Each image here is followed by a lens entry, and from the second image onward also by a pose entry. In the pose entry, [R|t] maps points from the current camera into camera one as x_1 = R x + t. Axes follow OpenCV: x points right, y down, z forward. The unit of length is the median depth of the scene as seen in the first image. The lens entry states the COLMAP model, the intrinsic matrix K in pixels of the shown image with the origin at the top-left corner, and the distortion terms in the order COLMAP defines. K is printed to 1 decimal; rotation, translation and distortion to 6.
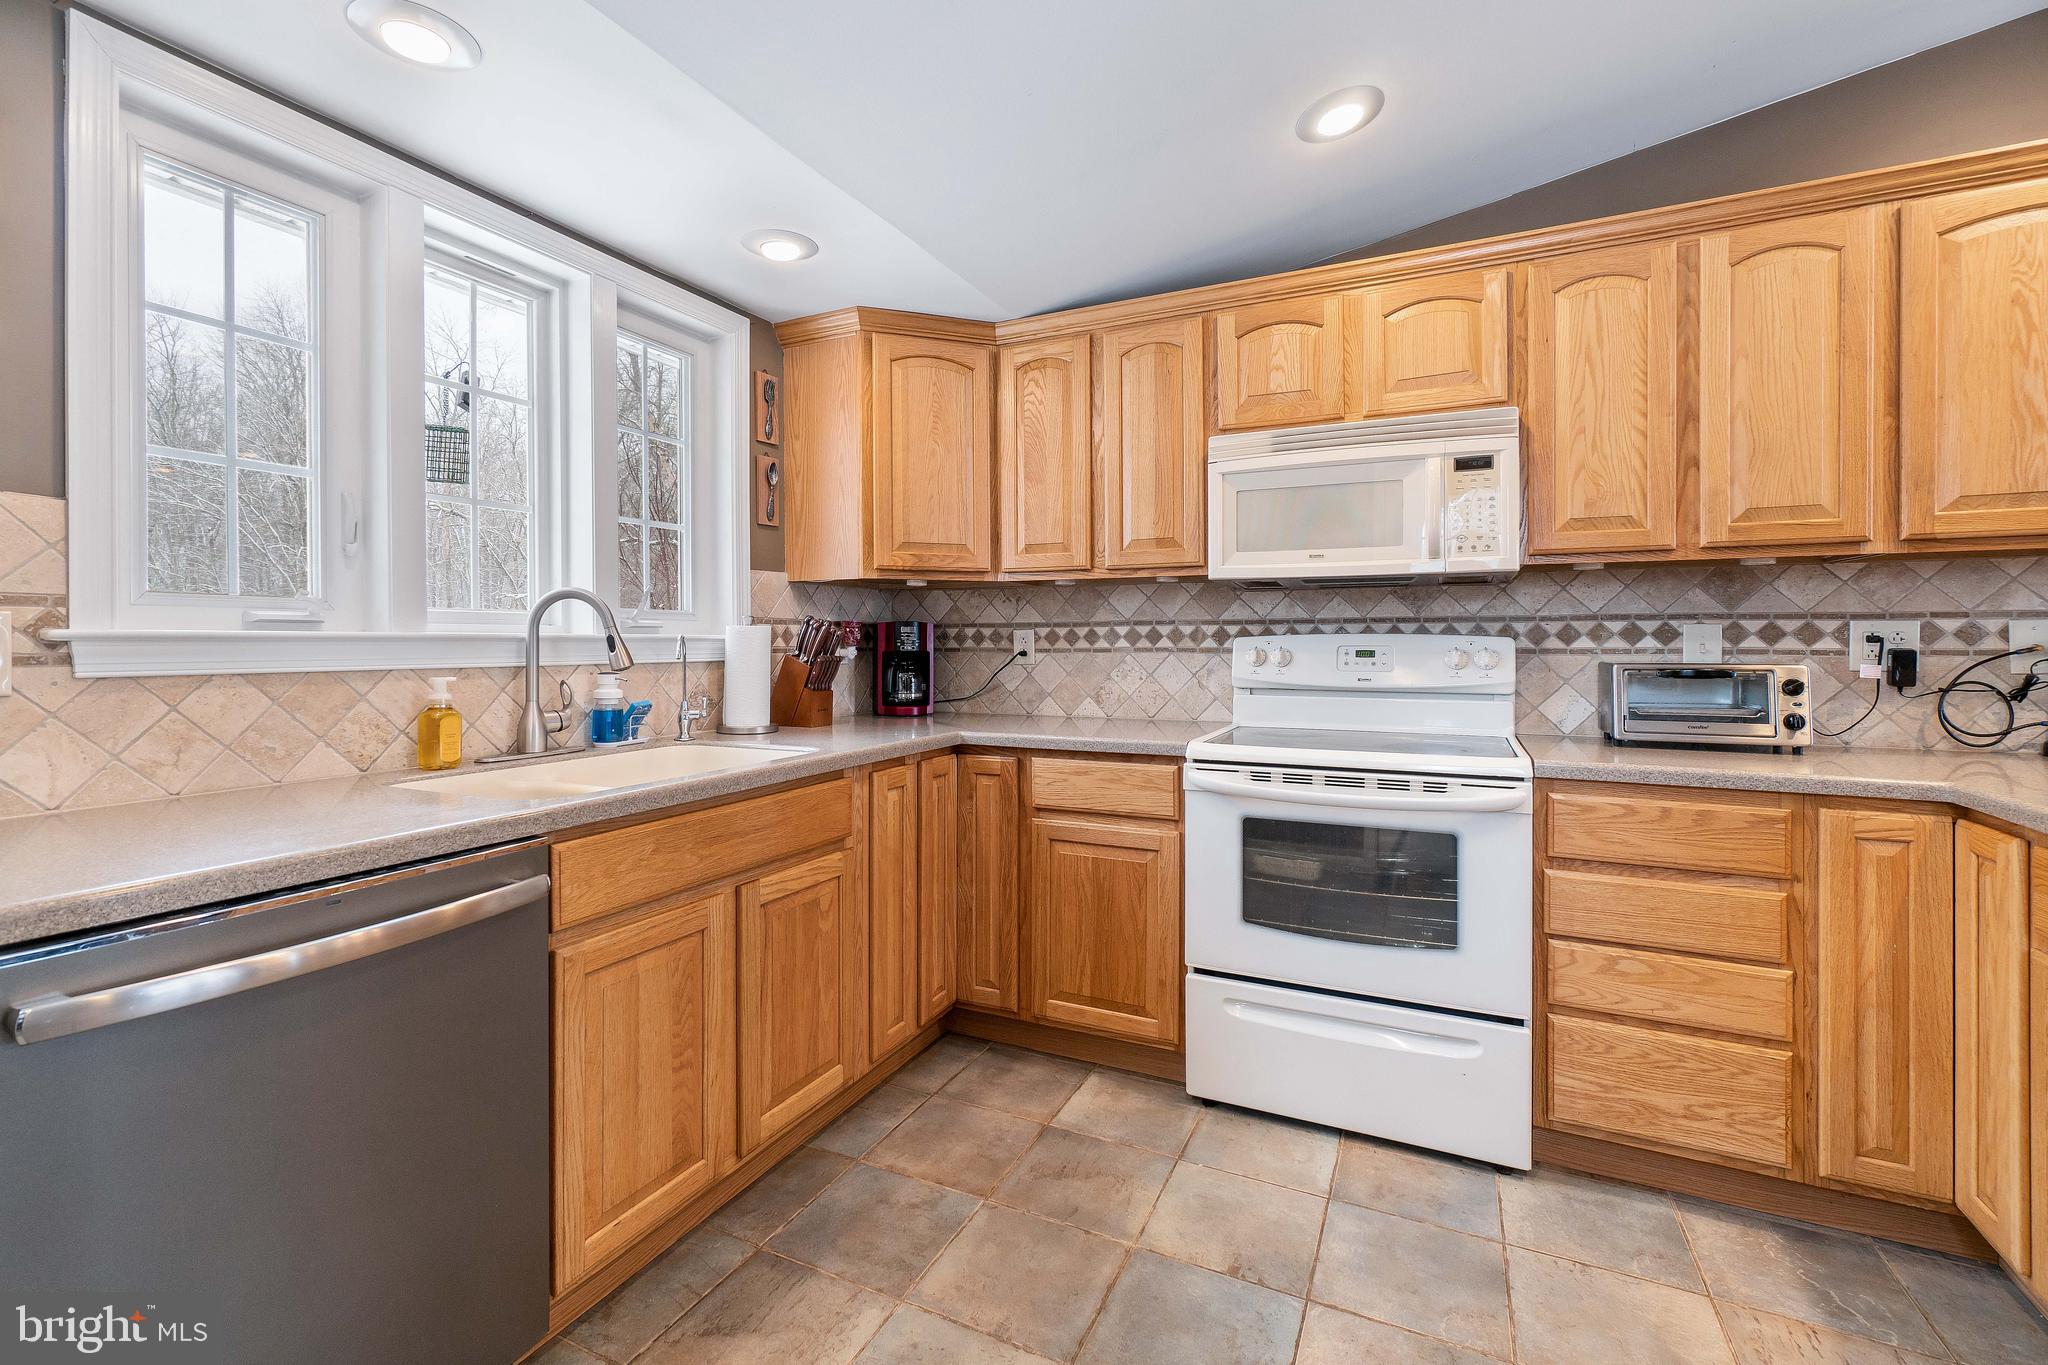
lens RADIAL K [[894.0, 0, 1015.2], [0, 894.0, 633.7], [0, 0, 1]] dist [-0.010738, -0.000252]
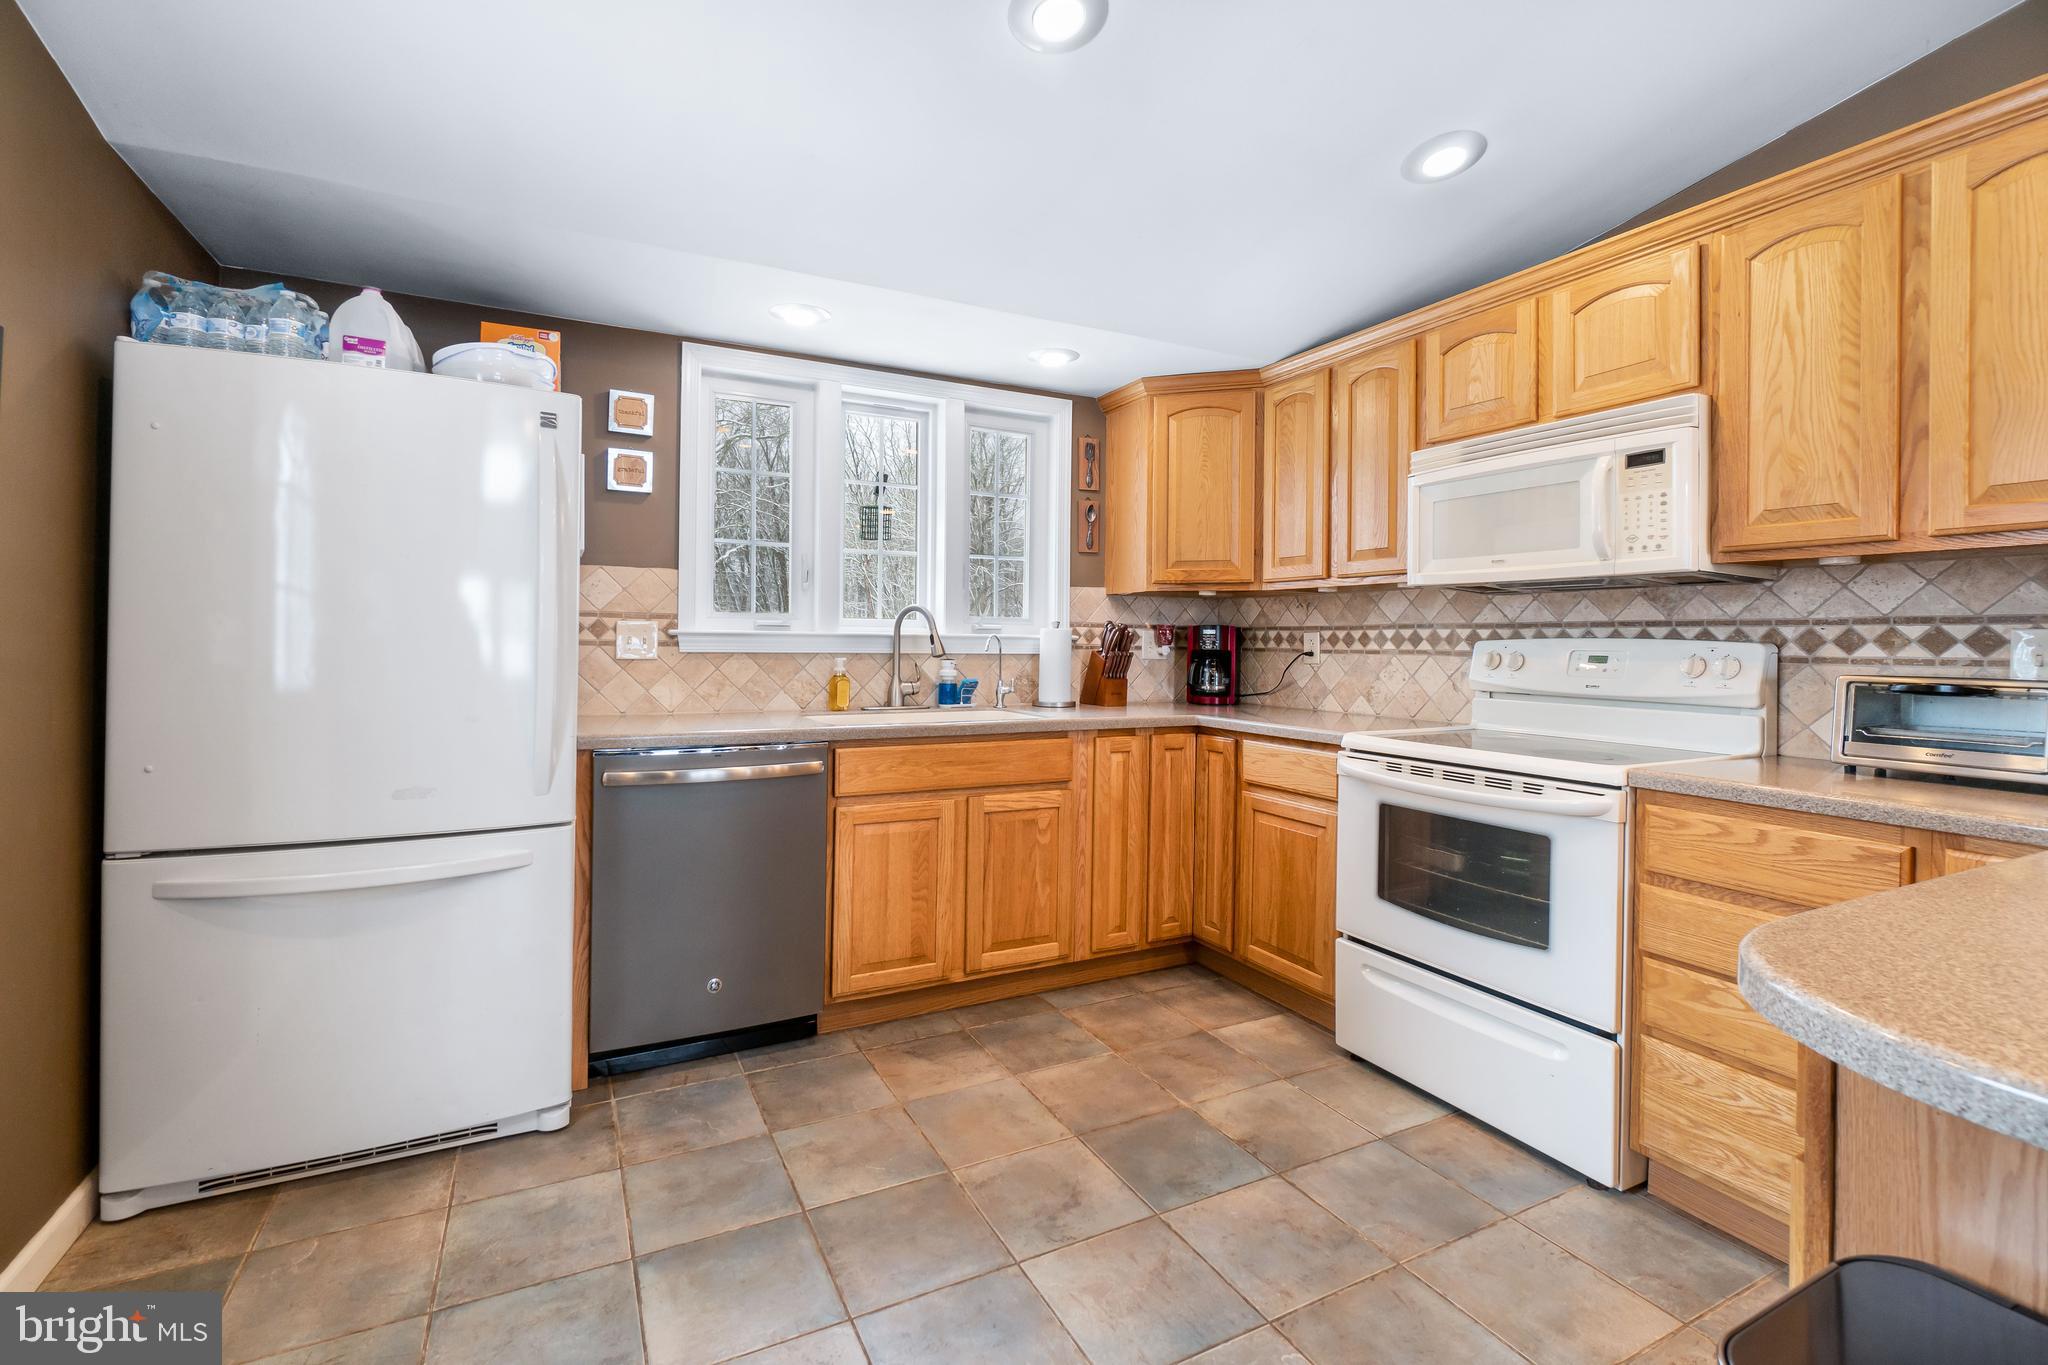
lens RADIAL K [[911.0, 0, 1021.2], [0, 911.0, 623.3], [0, 0, 1]] dist [-0.013845, -0.000267]
pose [[0.798587, -0.001295, -0.601878, 0.566846], [-0.006962, 0.999911, -0.011389, -0.000722], [0.601839, 0.013286, 0.798507, -0.164866]]
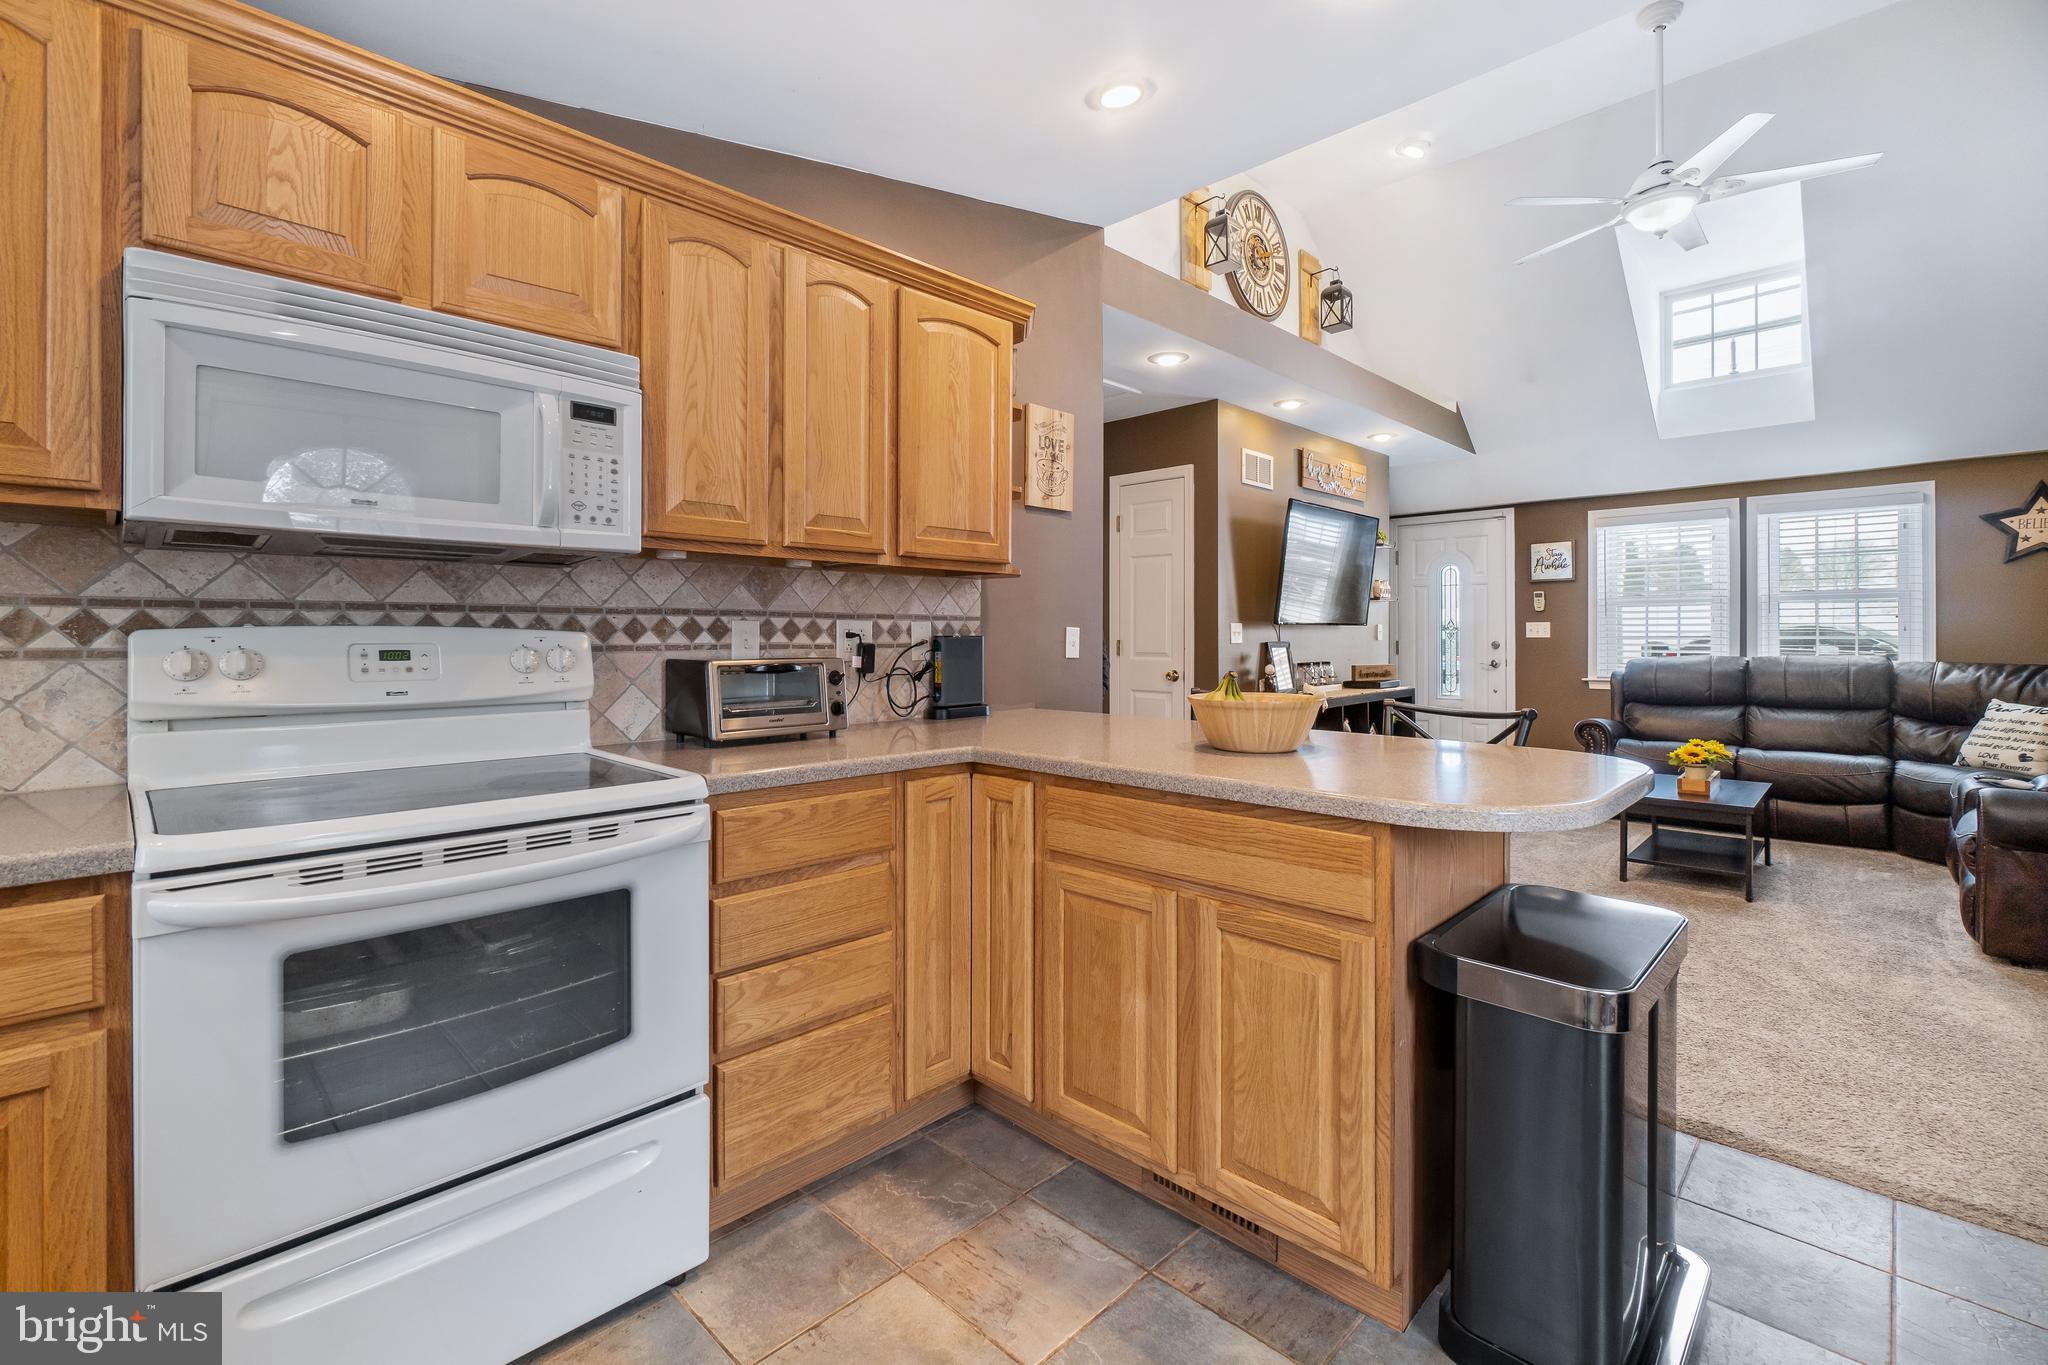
lens RADIAL K [[894.0, 0, 1015.2], [0, 894.0, 633.7], [0, 0, 1]] dist [-0.010738, -0.000252]
pose [[0.323338, 0.002809, 0.946279, -0.115735], [-0.008910, 0.999960, 0.000076, 0.001845], [-0.946242, -0.008455, 0.323350, 0.388372]]
